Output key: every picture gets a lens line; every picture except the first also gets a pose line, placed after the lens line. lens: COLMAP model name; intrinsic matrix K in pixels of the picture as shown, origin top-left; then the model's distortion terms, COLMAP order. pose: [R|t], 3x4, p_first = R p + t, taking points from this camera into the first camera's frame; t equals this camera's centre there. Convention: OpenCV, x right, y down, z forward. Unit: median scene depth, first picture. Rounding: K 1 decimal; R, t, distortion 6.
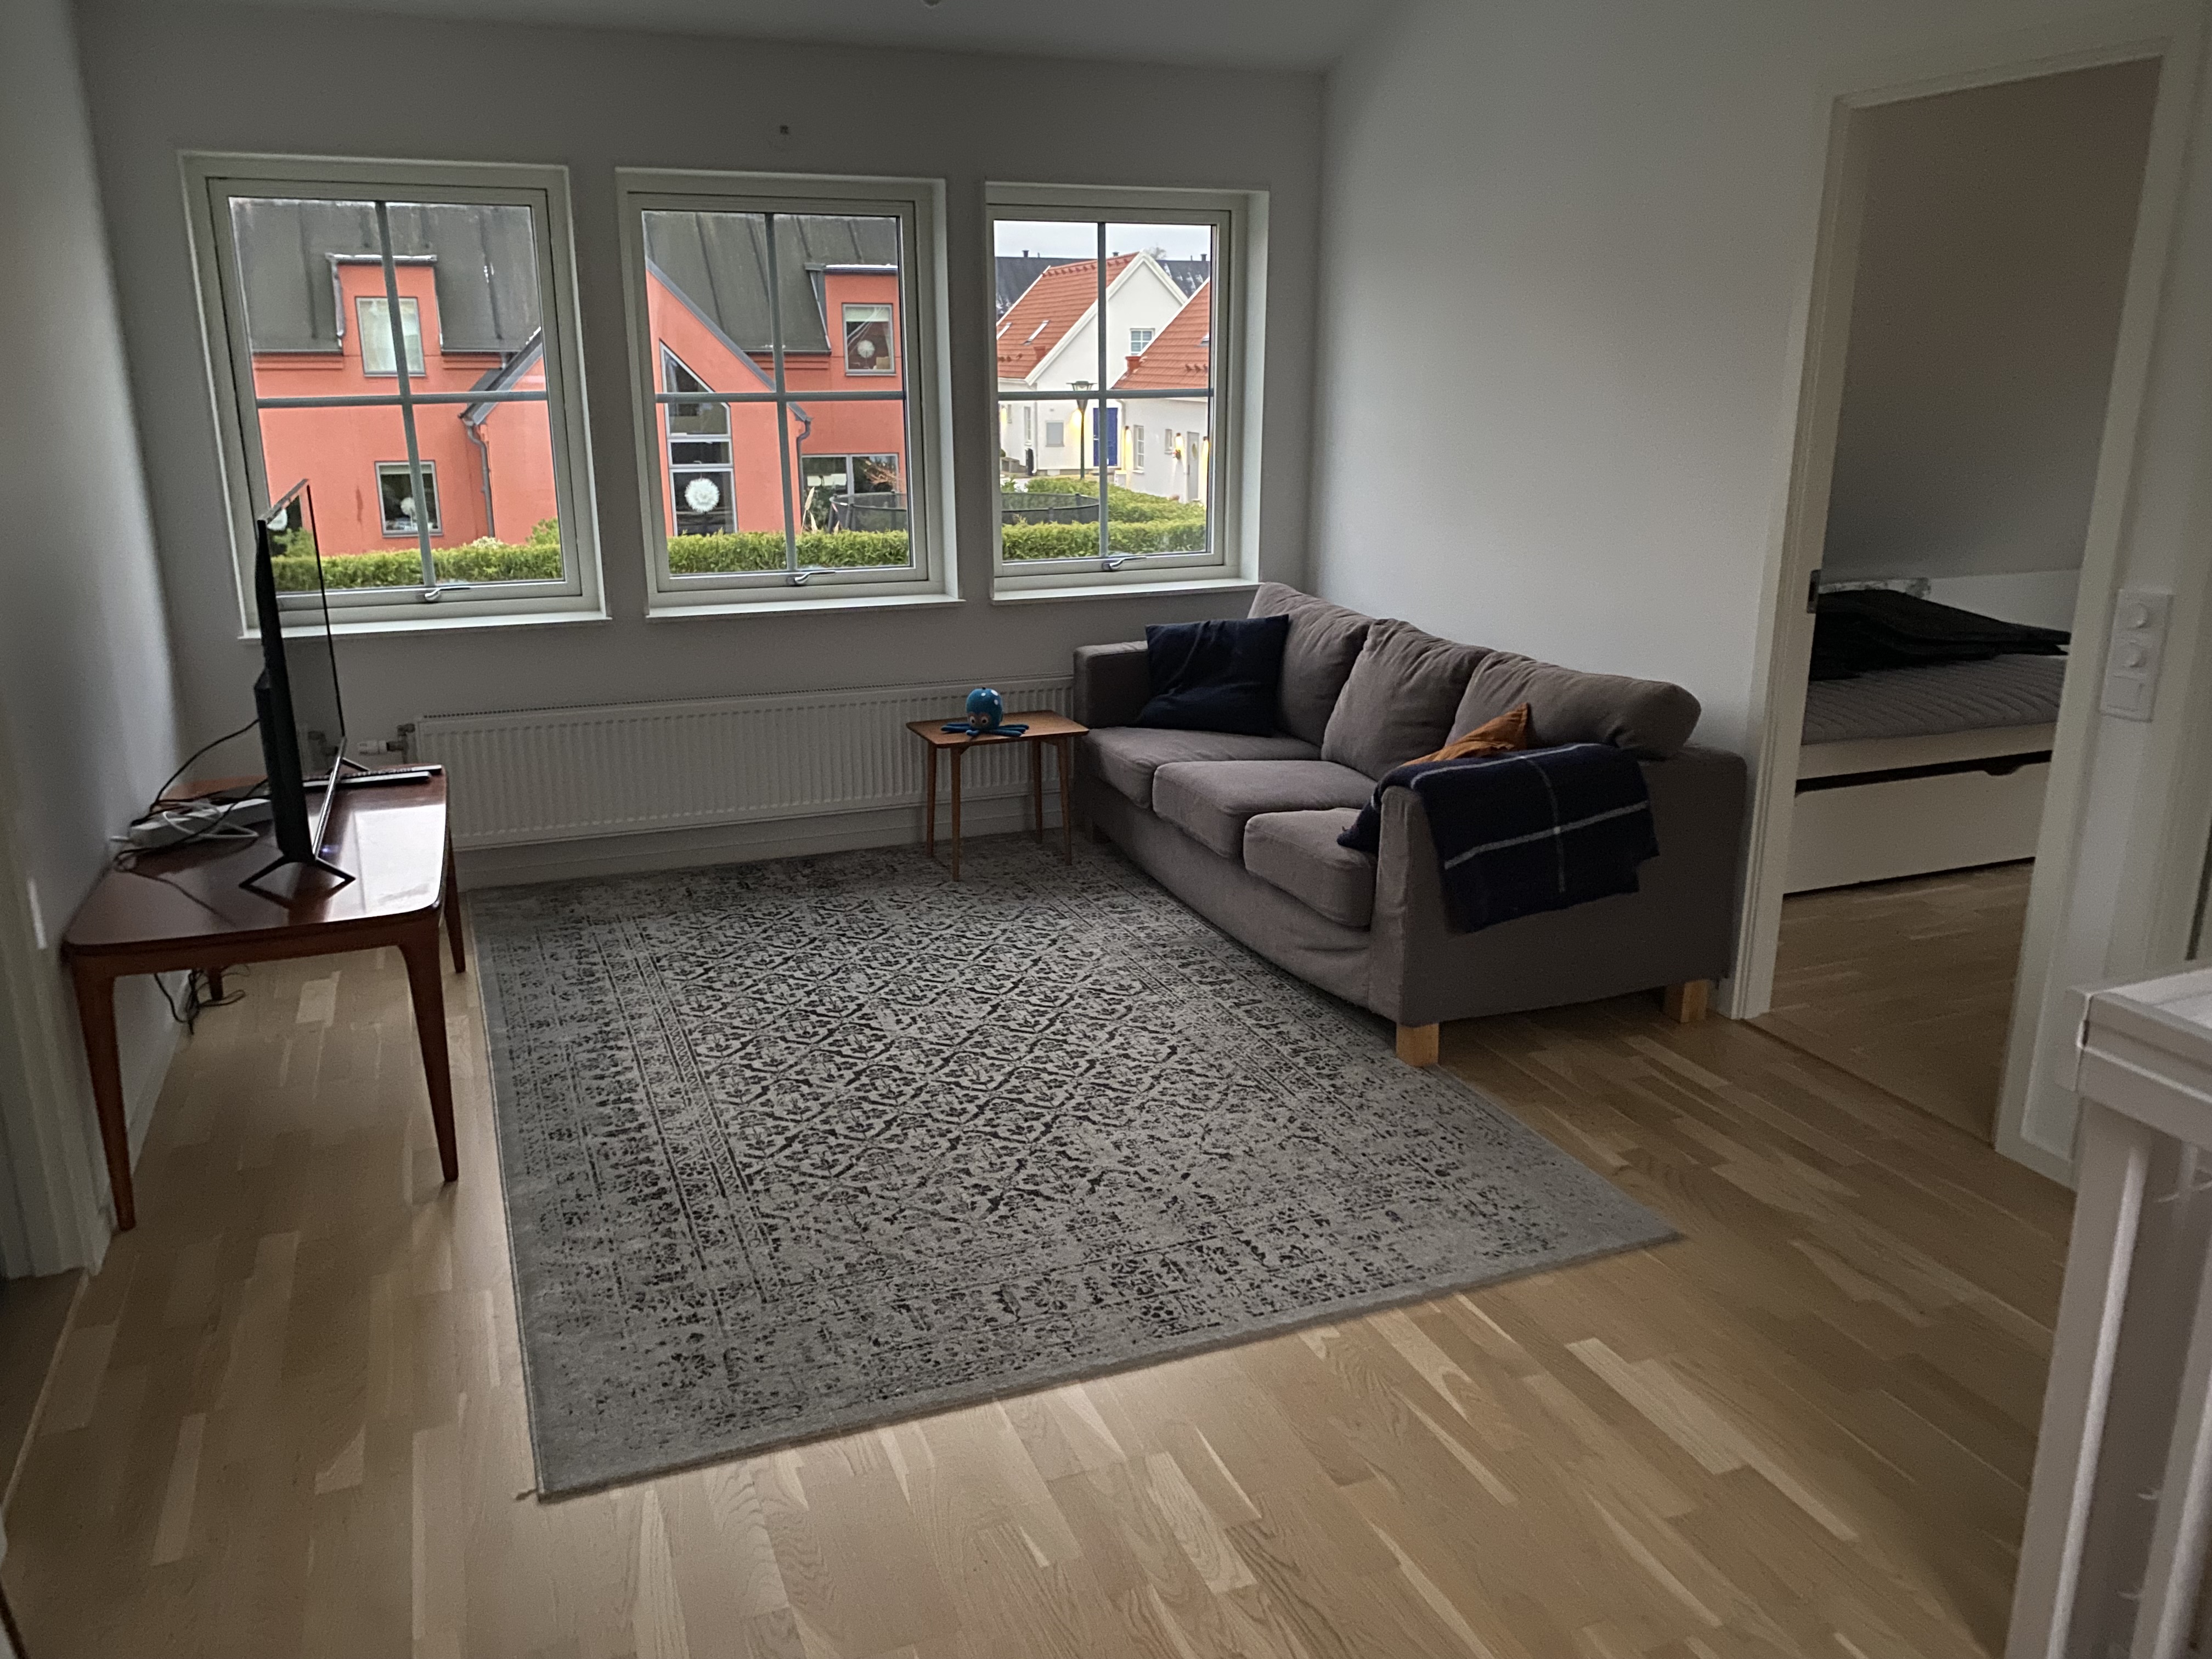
lens RADIAL K [[1693.0, 0, 1106.0], [0, 1693.0, 829.5], [0, 0, 1]] dist [0.002210, 0.000217]
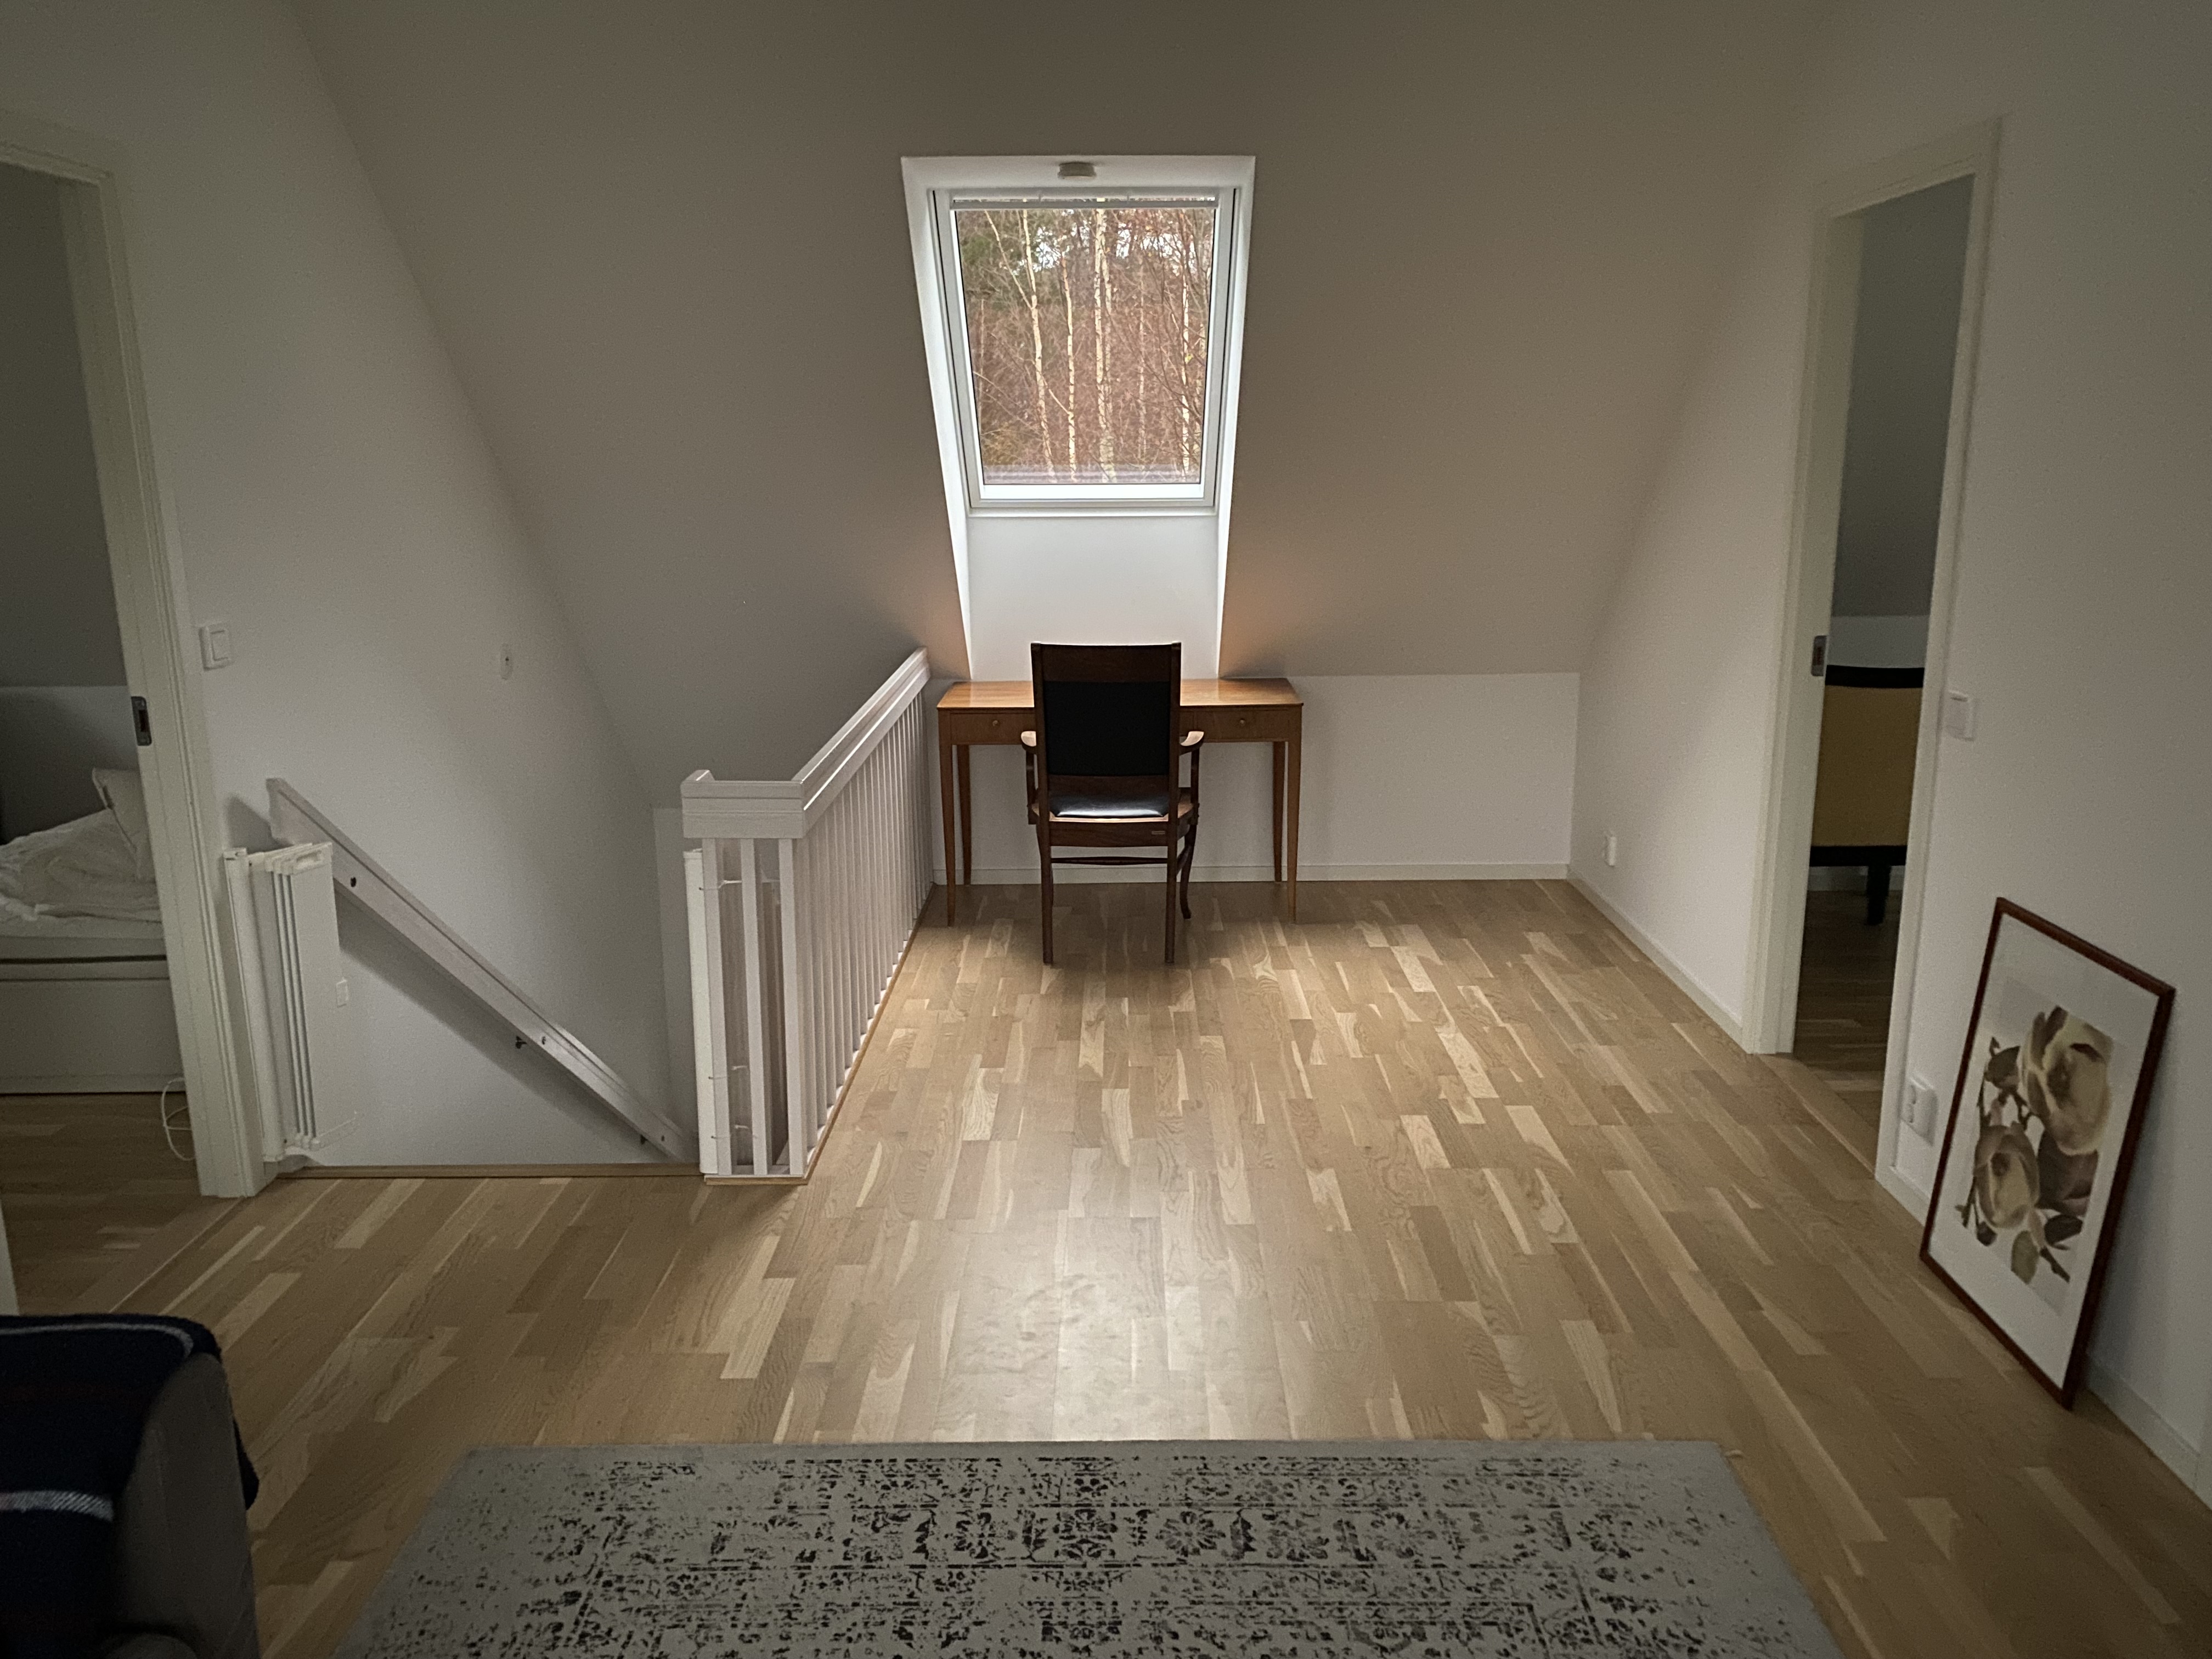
lens RADIAL K [[1693.0, 0, 1106.0], [0, 1693.0, 829.5], [0, 0, 1]] dist [0.002210, 0.000217]
pose [[-0.927838, -0.077095, 0.364929, -0.281327], [0.107411, 0.881729, 0.459367, -0.442606], [-0.357183, 0.465415, -0.809820, 1.559394]]
